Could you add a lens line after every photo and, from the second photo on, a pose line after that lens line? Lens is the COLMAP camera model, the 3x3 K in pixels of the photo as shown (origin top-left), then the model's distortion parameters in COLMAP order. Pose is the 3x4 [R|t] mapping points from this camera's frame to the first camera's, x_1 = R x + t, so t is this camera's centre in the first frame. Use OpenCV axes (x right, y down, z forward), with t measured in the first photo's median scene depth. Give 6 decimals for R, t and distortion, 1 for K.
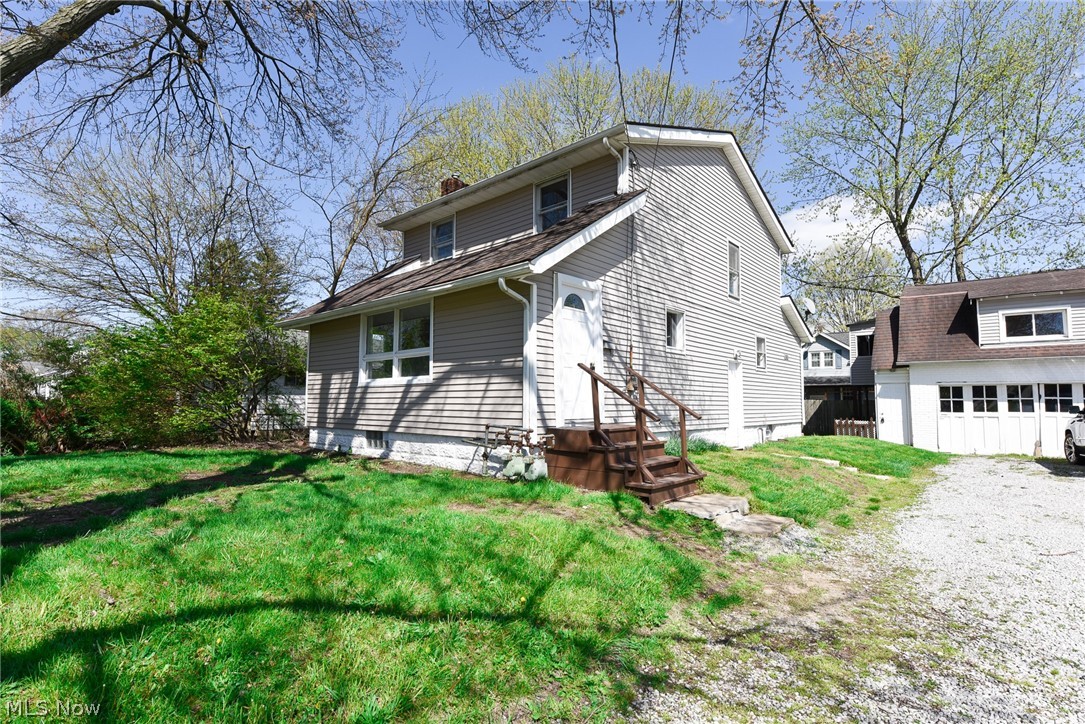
lens RADIAL K [[541.9, 0, 542.5], [0, 541.9, 362.0], [0, 0, 1]] dist [-0.001327, 0.000087]
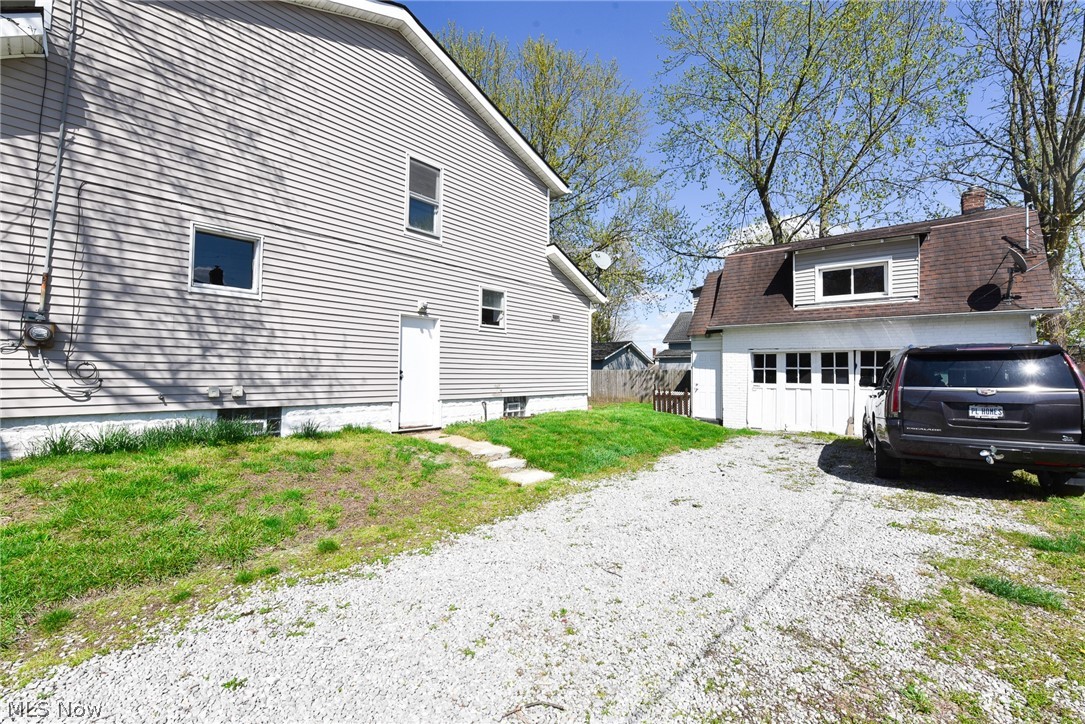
lens RADIAL K [[433.8, 0, 542.5], [0, 433.8, 362.0], [0, 0, 1]] dist [-0.015572, -0.000064]
pose [[0.999730, 0.006645, -0.022275, 0.424301], [-0.005442, 0.998546, 0.053628, 0.023093], [0.022599, -0.053493, 0.998312, 0.300357]]
